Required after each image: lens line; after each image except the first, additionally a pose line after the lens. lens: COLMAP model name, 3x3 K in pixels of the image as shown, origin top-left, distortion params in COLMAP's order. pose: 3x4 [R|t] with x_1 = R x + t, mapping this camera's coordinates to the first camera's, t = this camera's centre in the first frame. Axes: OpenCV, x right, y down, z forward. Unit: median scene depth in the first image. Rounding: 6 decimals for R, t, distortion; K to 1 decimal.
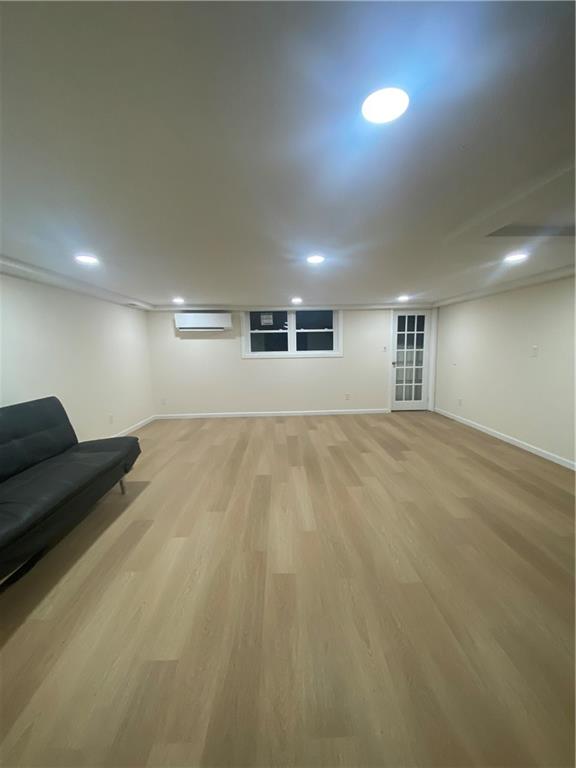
lens RADIAL K [[311.1, 0, 288.0], [0, 311.1, 384.0], [0, 0, 1]] dist [-0.000759, -0.000384]
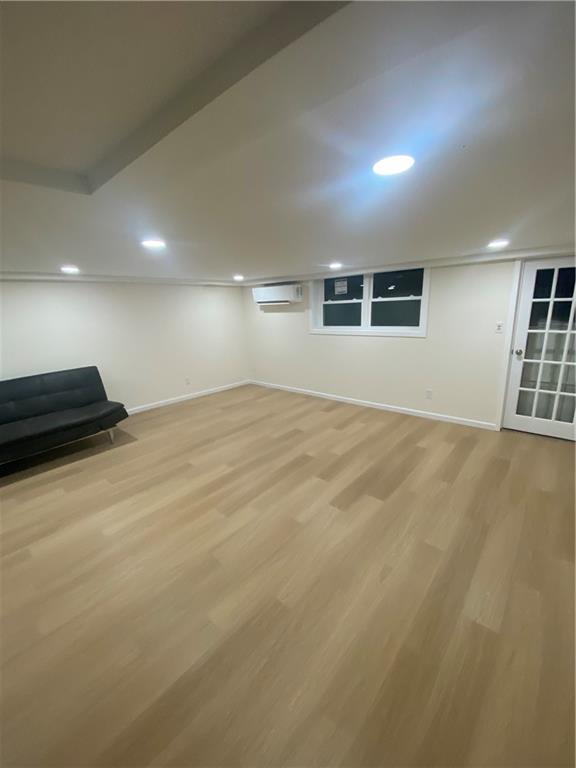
lens RADIAL K [[311.1, 0, 288.0], [0, 311.1, 384.0], [0, 0, 1]] dist [-0.000759, -0.000384]
pose [[0.726114, 0.157460, -0.669302, 0.440734], [-0.052805, 0.983320, 0.174048, -0.090533], [0.685544, -0.091036, 0.722317, 0.272729]]
